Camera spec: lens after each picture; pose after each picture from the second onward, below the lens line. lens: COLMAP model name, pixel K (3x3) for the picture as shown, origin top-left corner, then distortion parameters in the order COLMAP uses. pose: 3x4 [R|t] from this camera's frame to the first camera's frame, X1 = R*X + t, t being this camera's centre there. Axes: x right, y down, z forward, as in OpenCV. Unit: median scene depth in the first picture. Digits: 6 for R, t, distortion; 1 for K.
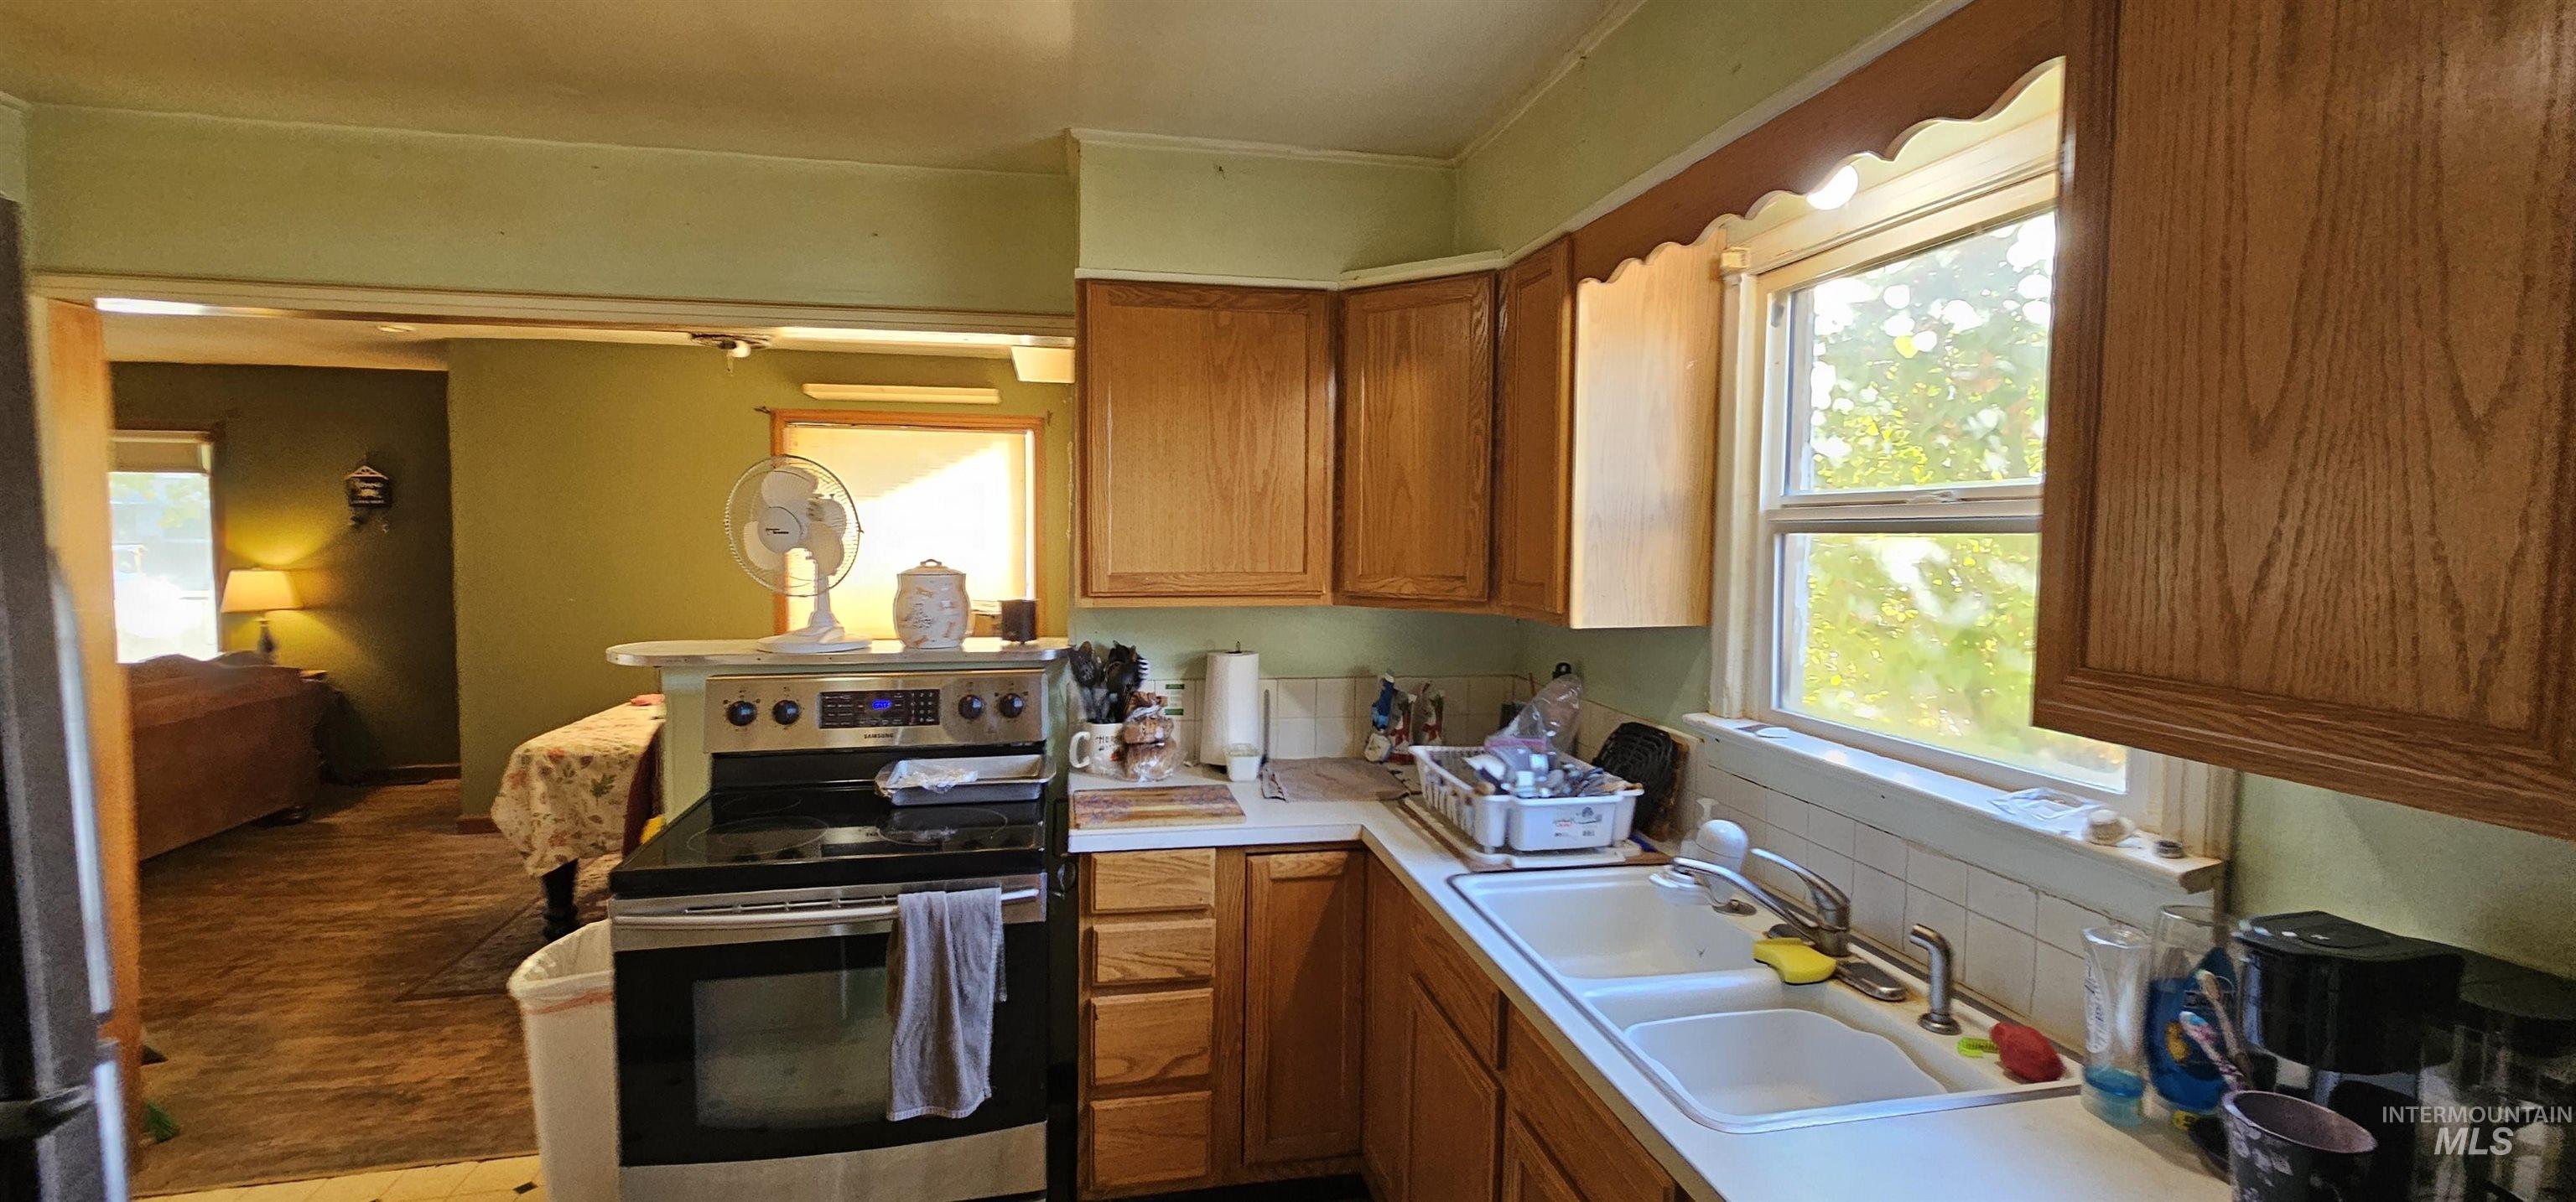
lens RADIAL K [[1047.8, 0, 1288.5], [0, 1047.8, 622.0], [0, 0, 1]] dist [-0.000730, 0.000028]
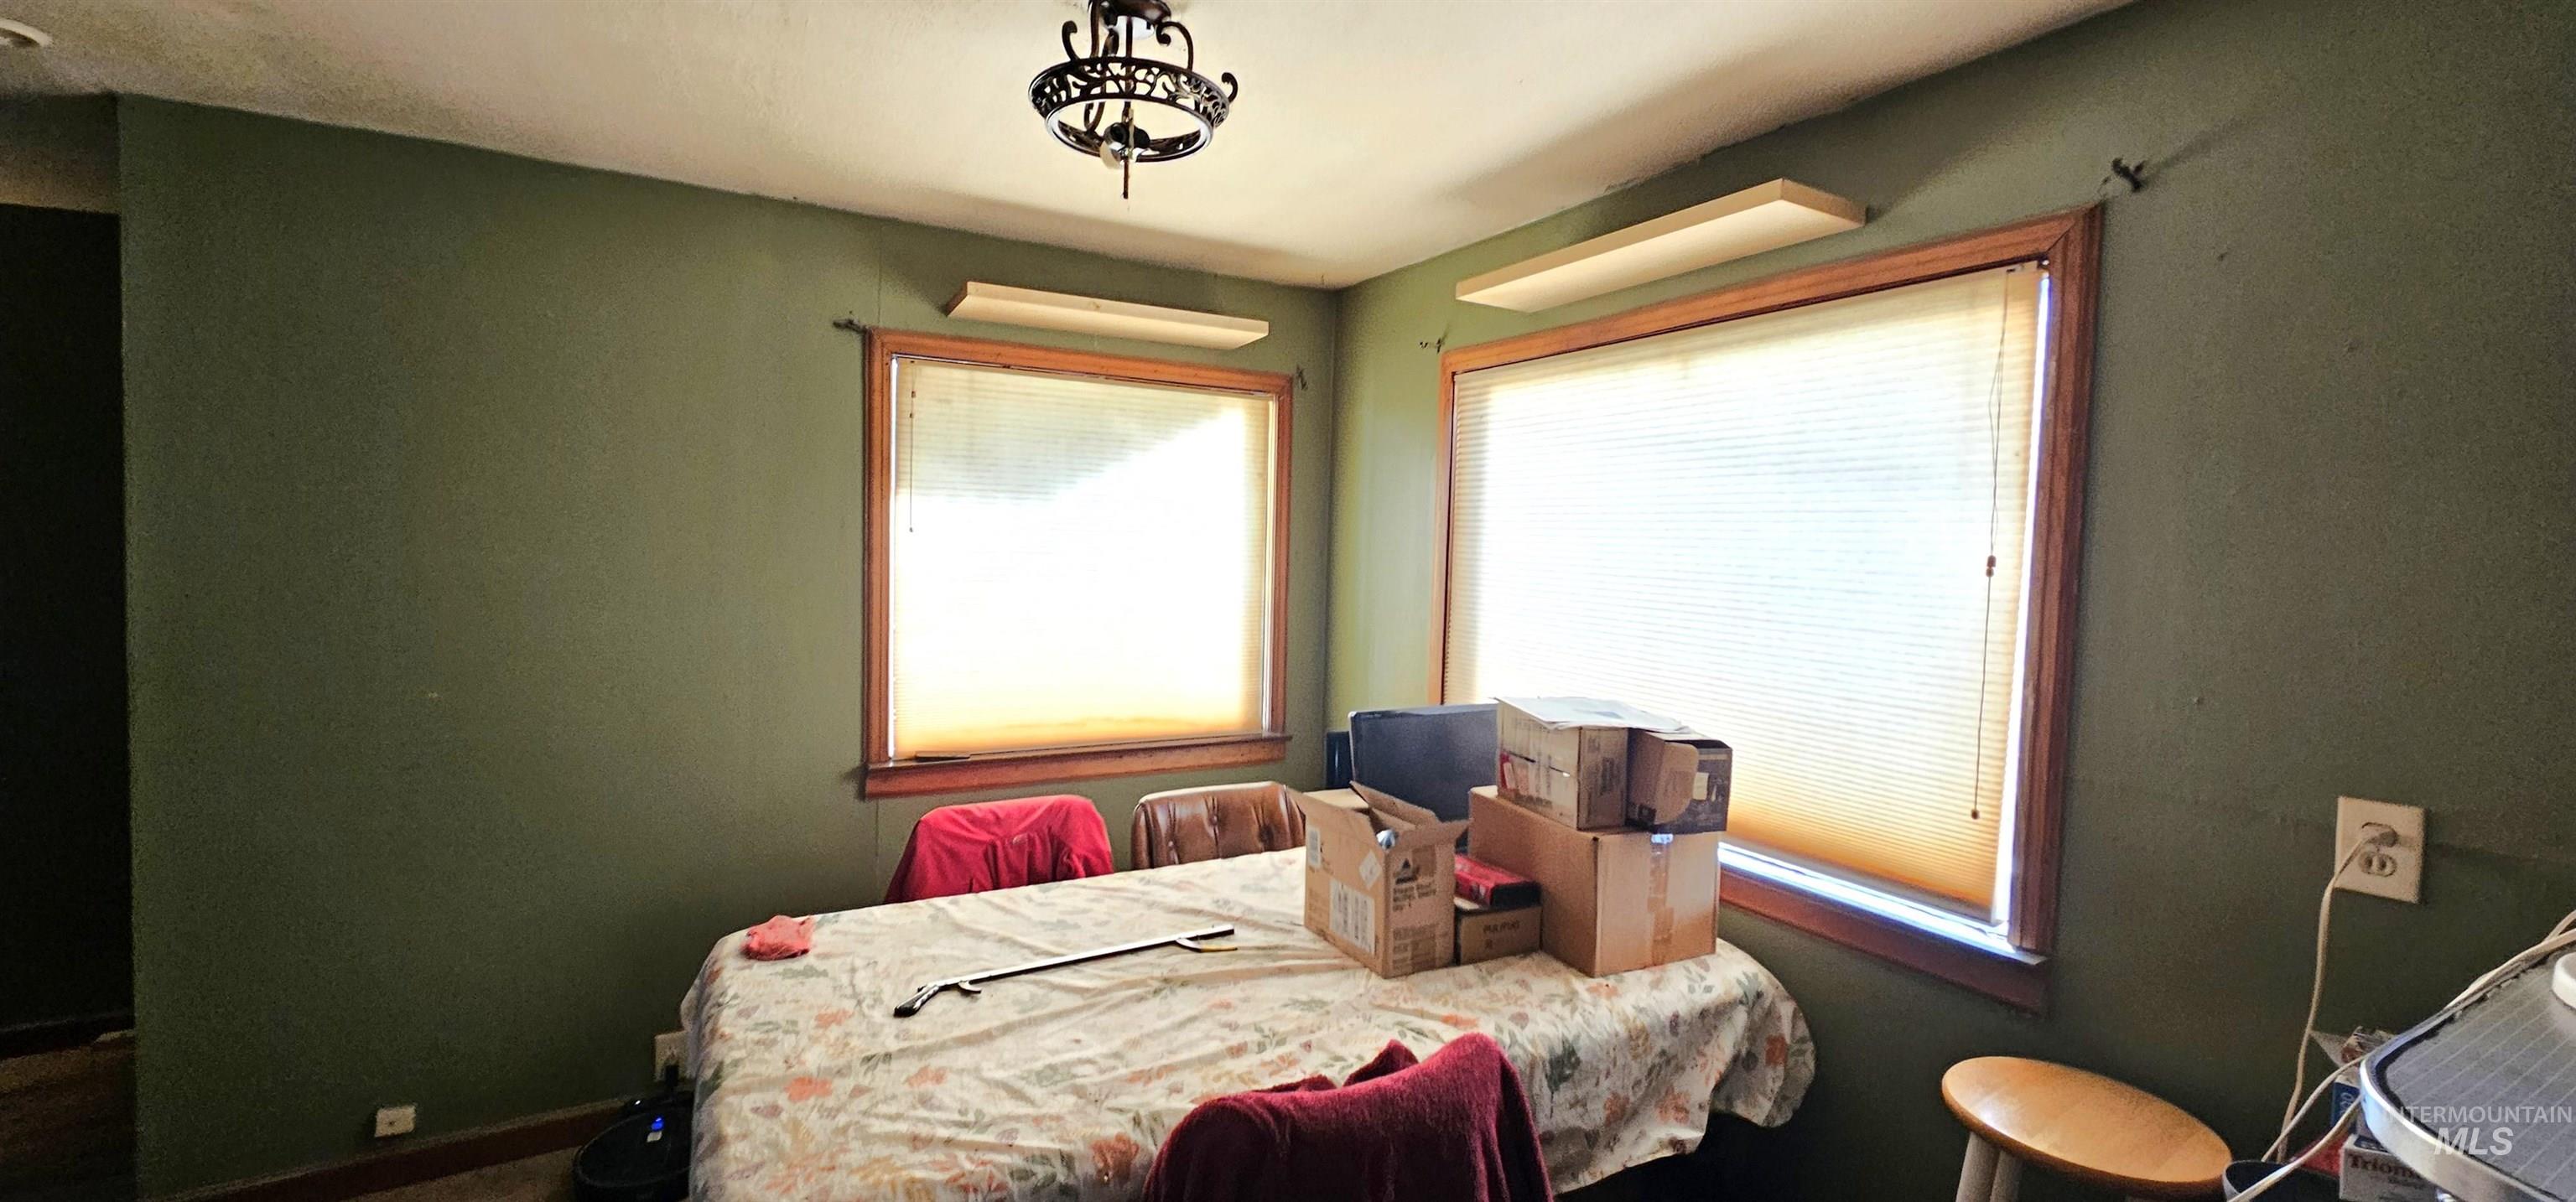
lens RADIAL K [[1047.8, 0, 1277.2], [0, 1047.8, 598.8], [0, 0, 1]] dist [-0.000730, 0.000028]
pose [[0.953944, 0.000816, 0.299982, -0.991408], [0.010092, 0.999343, -0.034813, -0.096610], [-0.299813, 0.036237, 0.953309, 0.946335]]
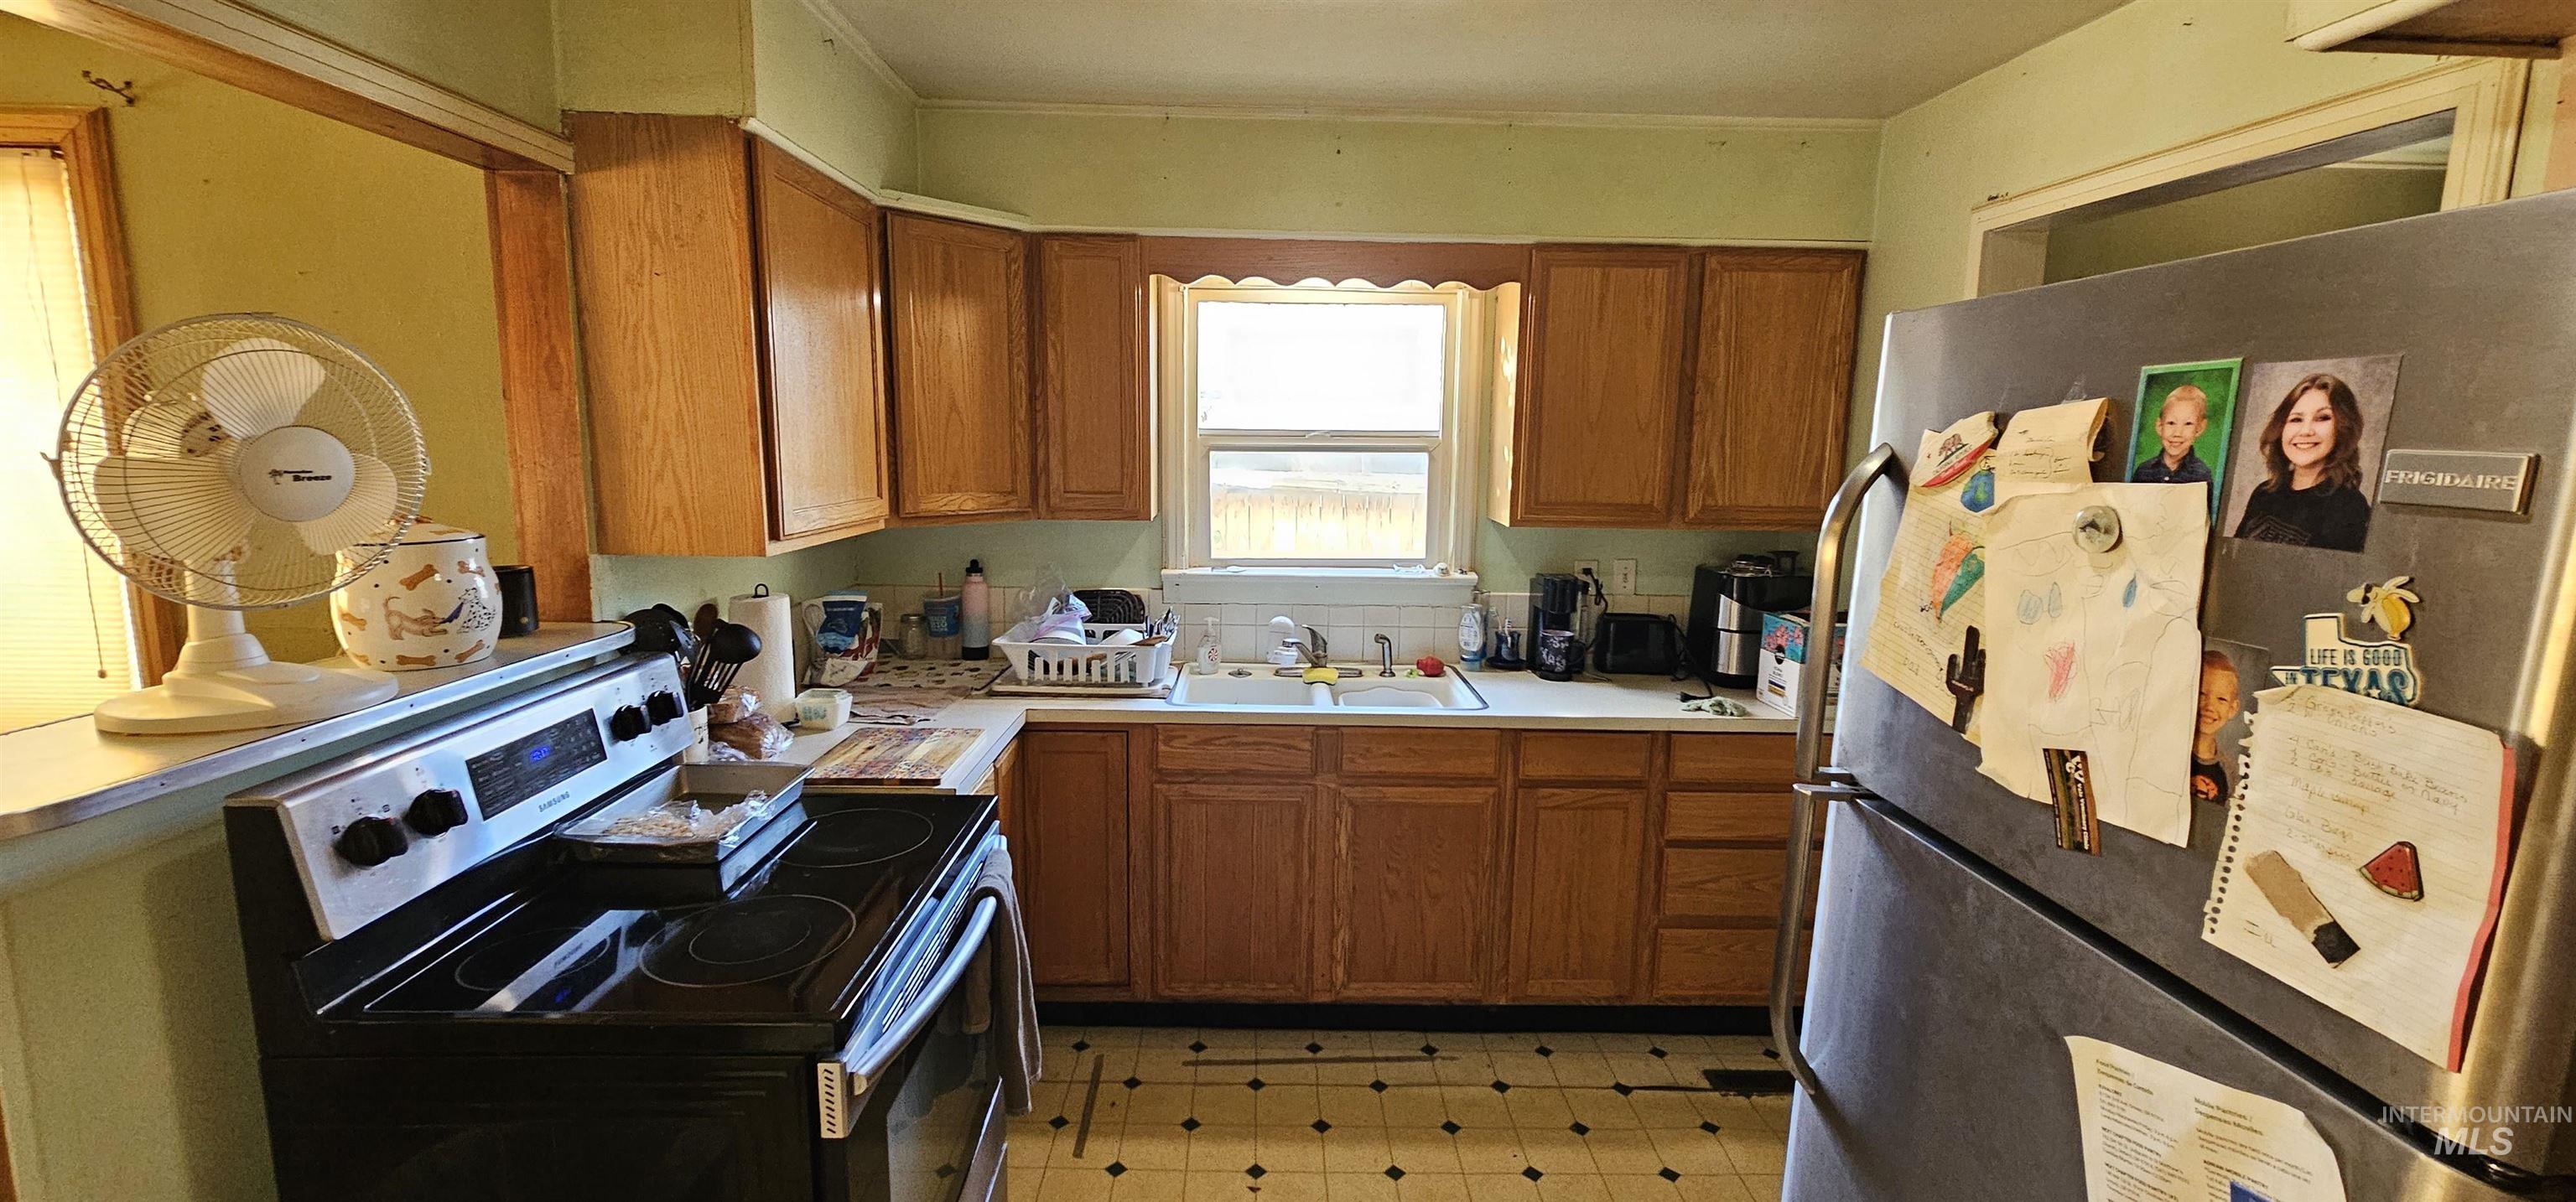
lens RADIAL K [[1047.8, 0, 1281.5], [0, 1047.8, 595.2], [0, 0, 1]] dist [-0.000730, 0.000028]
pose [[0.179745, -0.154751, 0.971465, -0.905692], [0.076619, 0.986751, 0.143010, -0.070428], [-0.980725, 0.048728, 0.189221, 0.469785]]
